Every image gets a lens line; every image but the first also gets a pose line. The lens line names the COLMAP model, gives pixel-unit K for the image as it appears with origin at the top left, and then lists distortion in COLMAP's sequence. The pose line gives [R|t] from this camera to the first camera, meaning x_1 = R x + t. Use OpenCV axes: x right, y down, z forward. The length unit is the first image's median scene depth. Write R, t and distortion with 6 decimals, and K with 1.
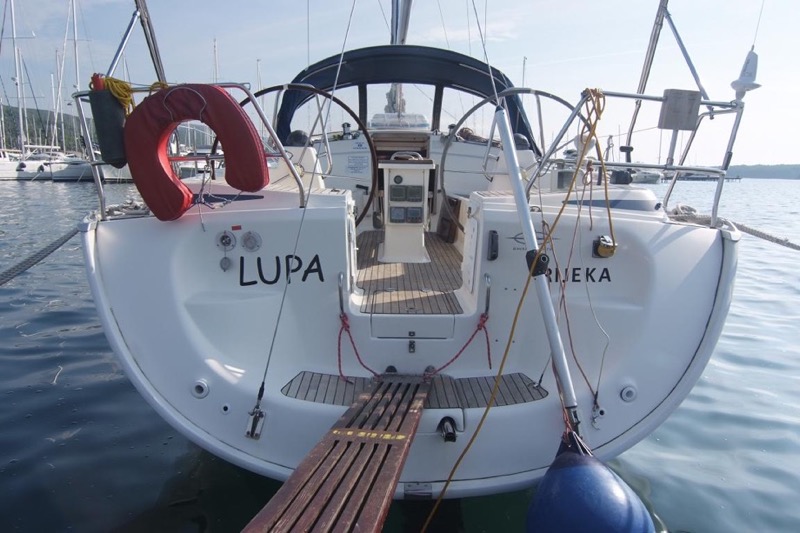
lens RADIAL K [[560.1, 0, 400.0], [0, 560.1, 266.5], [0, 0, 1]] dist [-0.006264, -0.003643]
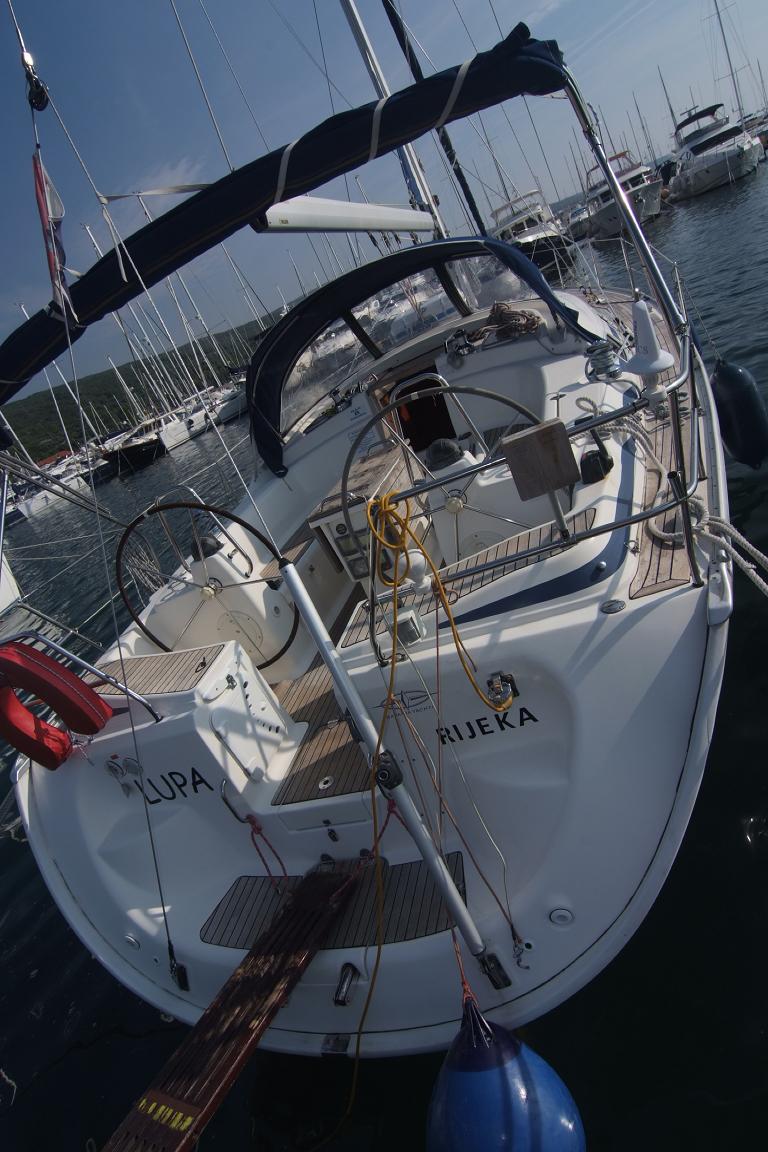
lens RADIAL K [[659.0, 0, 384.0], [0, 659.0, 576.0], [0, 0, 1]] dist [-0.001845, -0.000401]
pose [[0.860291, -0.279733, -0.426202, 0.618001], [0.383444, 0.905982, 0.179353, -0.355493], [0.335960, -0.317721, 0.886670, 0.289110]]
